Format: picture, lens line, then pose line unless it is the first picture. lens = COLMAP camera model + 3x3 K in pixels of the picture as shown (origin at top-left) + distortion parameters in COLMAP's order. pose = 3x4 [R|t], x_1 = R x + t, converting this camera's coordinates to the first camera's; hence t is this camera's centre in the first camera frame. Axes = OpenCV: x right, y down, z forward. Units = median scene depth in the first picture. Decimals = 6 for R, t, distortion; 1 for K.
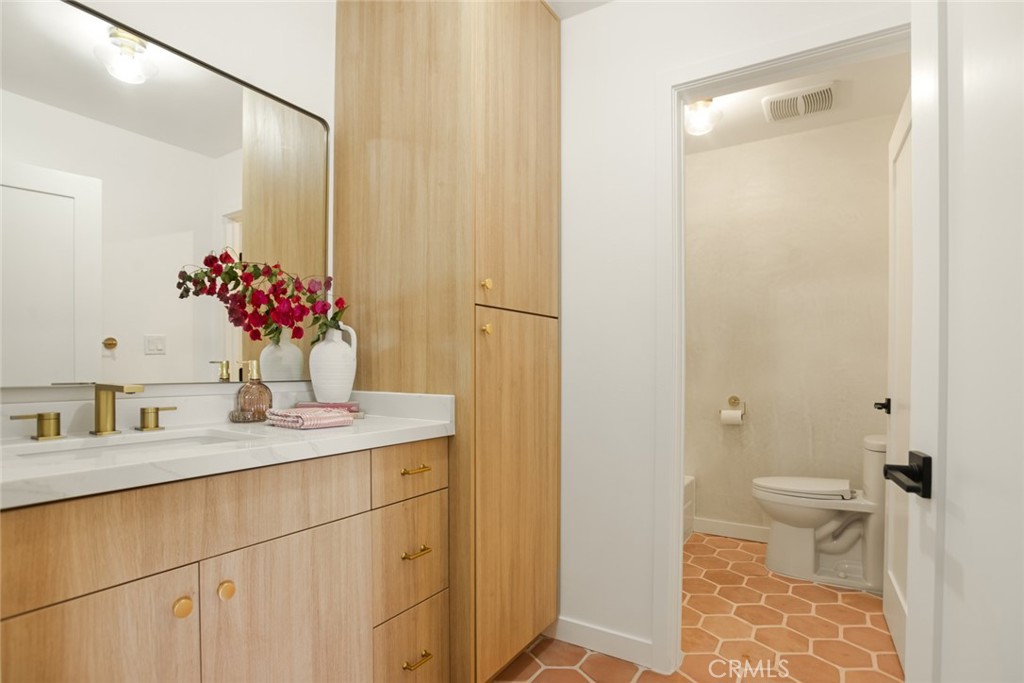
lens RADIAL K [[572.0, 0, 512.4], [0, 572.0, 344.4], [0, 0, 1]] dist [-0.051660, 0.024091]
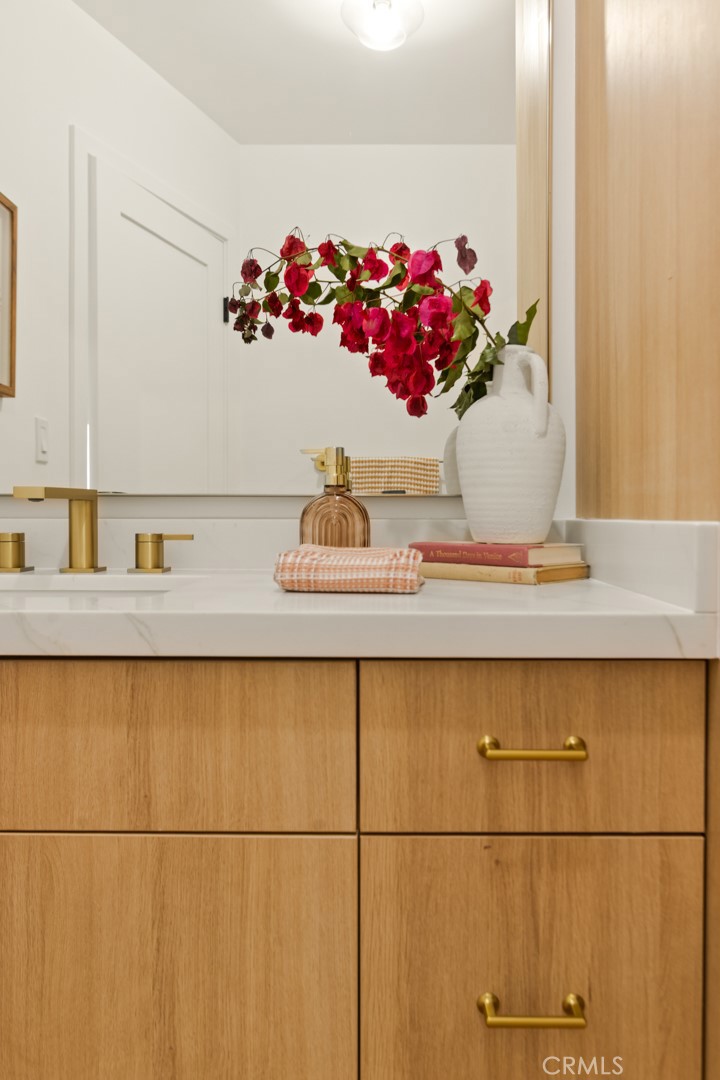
lens RADIAL K [[832.4, 0, 360.0], [0, 832.4, 519.9], [0, 0, 1]] dist [-0.005203, -0.002112]
pose [[0.510600, 0.003212, -0.859813, 0.194909], [0.029639, 0.999333, 0.021334, 0.086247], [0.859308, -0.036377, 0.510164, 0.743347]]
